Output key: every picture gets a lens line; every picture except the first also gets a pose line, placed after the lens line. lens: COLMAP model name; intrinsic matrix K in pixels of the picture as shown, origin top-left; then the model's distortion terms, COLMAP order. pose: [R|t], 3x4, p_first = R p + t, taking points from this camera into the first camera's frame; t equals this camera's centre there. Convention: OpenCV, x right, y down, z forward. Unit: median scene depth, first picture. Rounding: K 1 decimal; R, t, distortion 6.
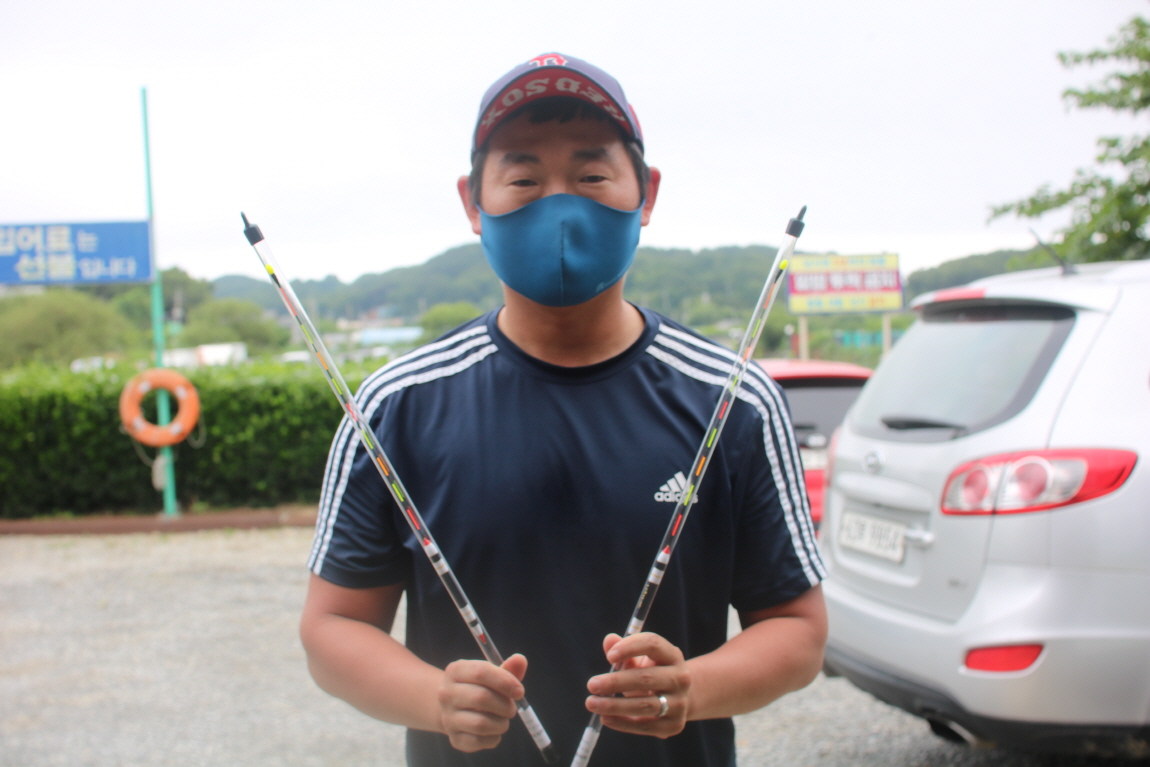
lens RADIAL K [[1624.6, 0, 575.0], [0, 1624.6, 383.5], [0, 0, 1]] dist [-0.158145, 0.213789]
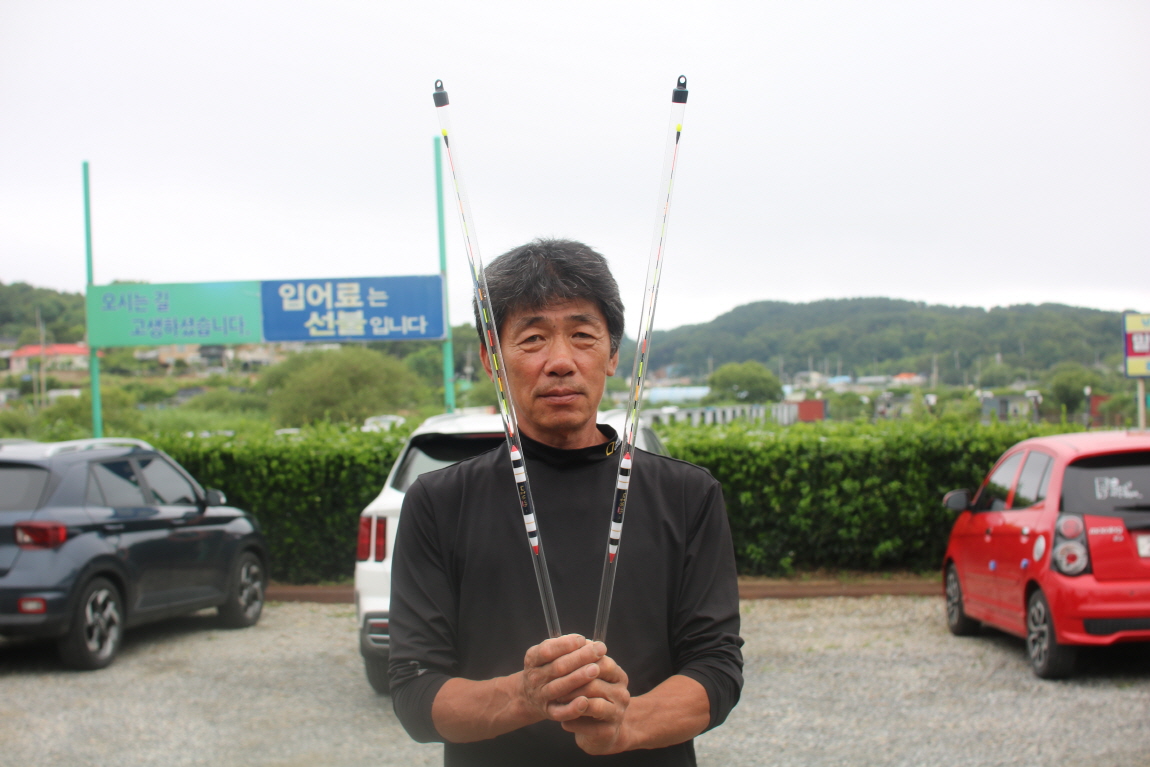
lens RADIAL K [[1624.6, 0, 575.0], [0, 1624.6, 383.5], [0, 0, 1]] dist [-0.158145, 0.213789]
pose [[0.984490, 0.006590, -0.175319, -0.015157], [-0.012898, 0.999309, -0.034867, -0.004308], [0.174968, 0.036587, 0.983894, 0.059052]]
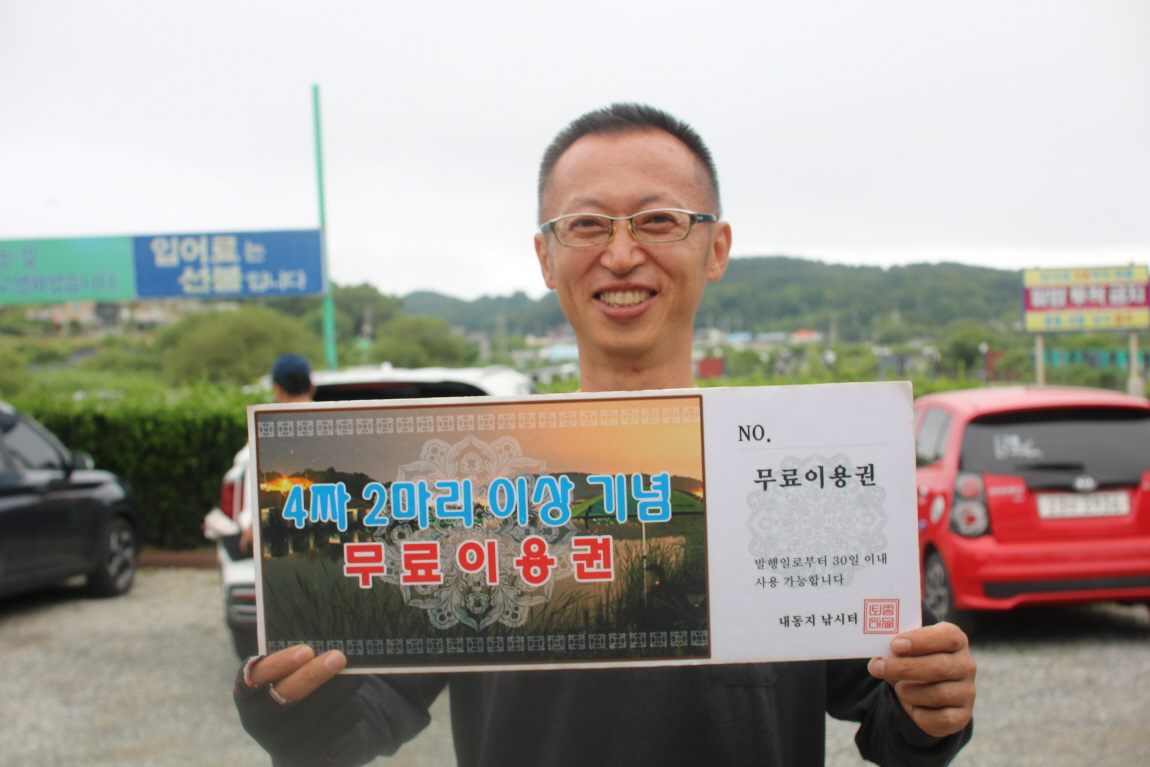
lens RADIAL K [[1624.6, 0, 575.0], [0, 1624.6, 383.5], [0, 0, 1]] dist [-0.158145, 0.213789]
pose [[0.993372, 0.005551, -0.114810, -0.012213], [-0.006743, 0.999927, -0.009994, -0.004370], [0.114746, 0.010702, 0.993337, 0.089245]]
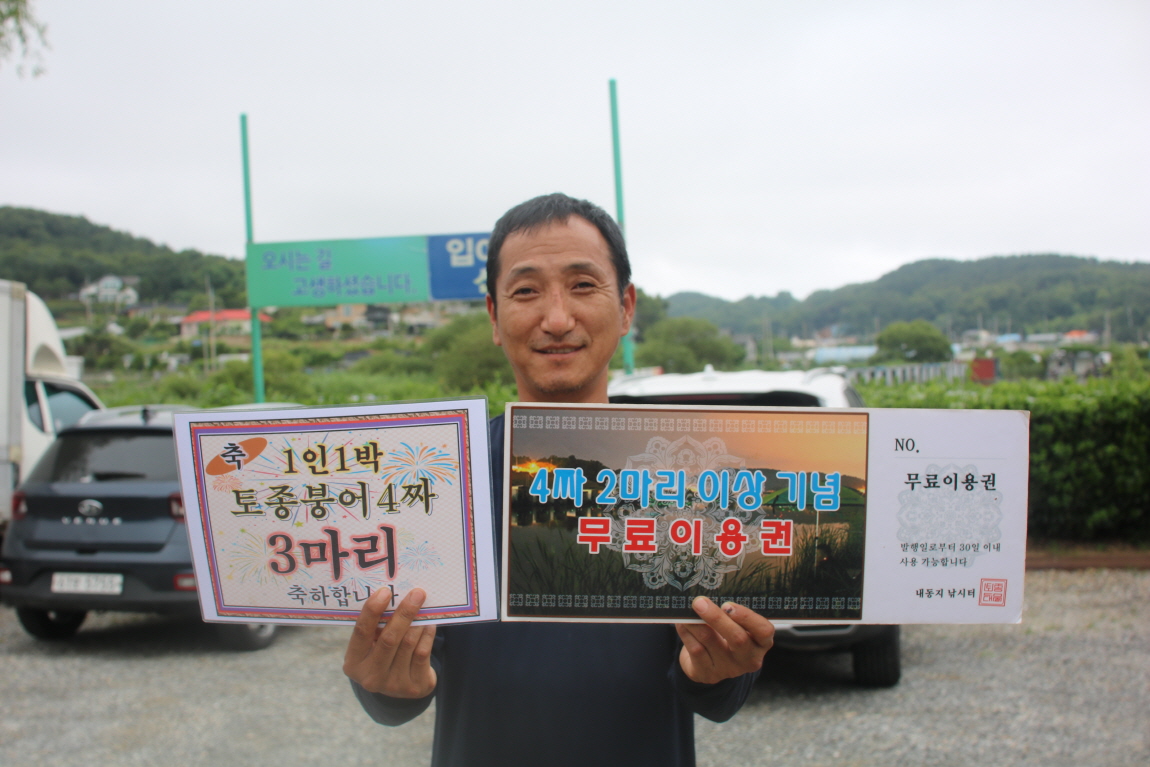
lens RADIAL K [[1624.6, 0, 575.0], [0, 1624.6, 383.5], [0, 0, 1]] dist [-0.158145, 0.213789]
pose [[0.961955, 0.004923, -0.273163, -0.036735], [-0.007941, 0.999919, -0.009942, -0.004691], [0.273092, 0.011733, 0.961916, 0.111377]]
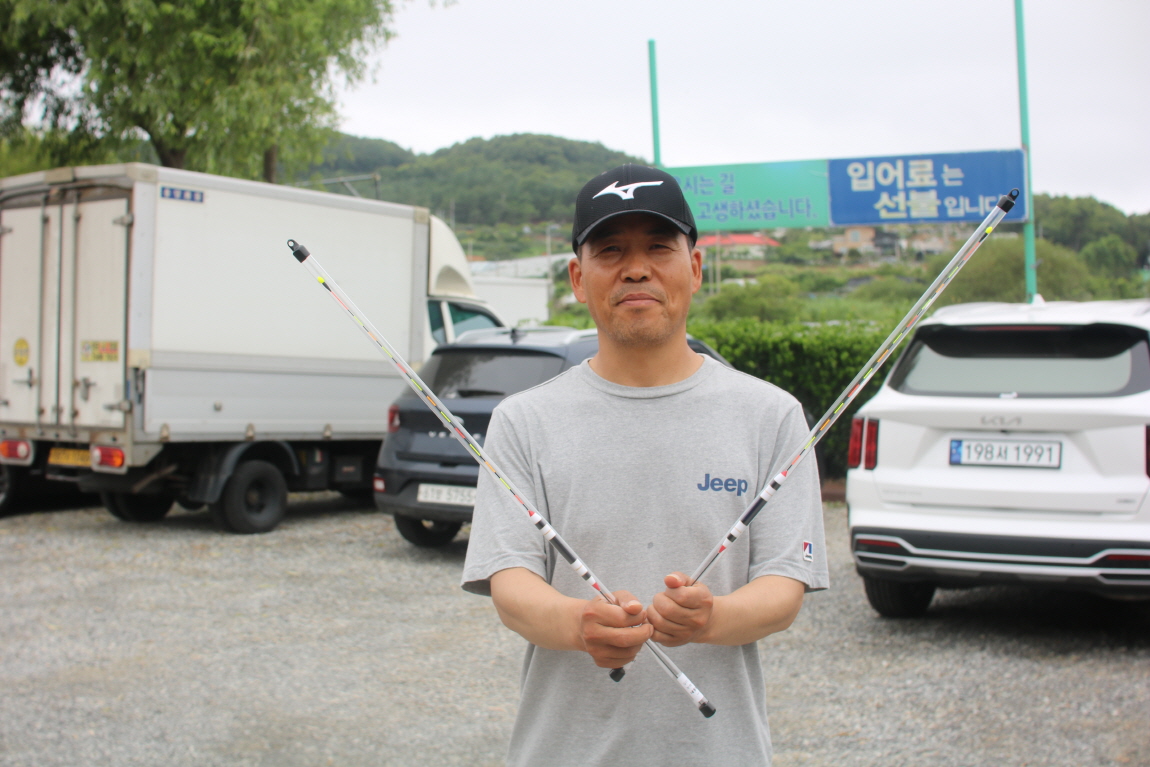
lens RADIAL K [[1624.6, 0, 575.0], [0, 1624.6, 383.5], [0, 0, 1]] dist [-0.158145, 0.213789]
pose [[0.830081, 0.044739, -0.555845, 0.017663], [-0.026075, 0.998800, 0.041452, -0.005638], [0.557033, -0.019915, 0.830252, 0.139455]]
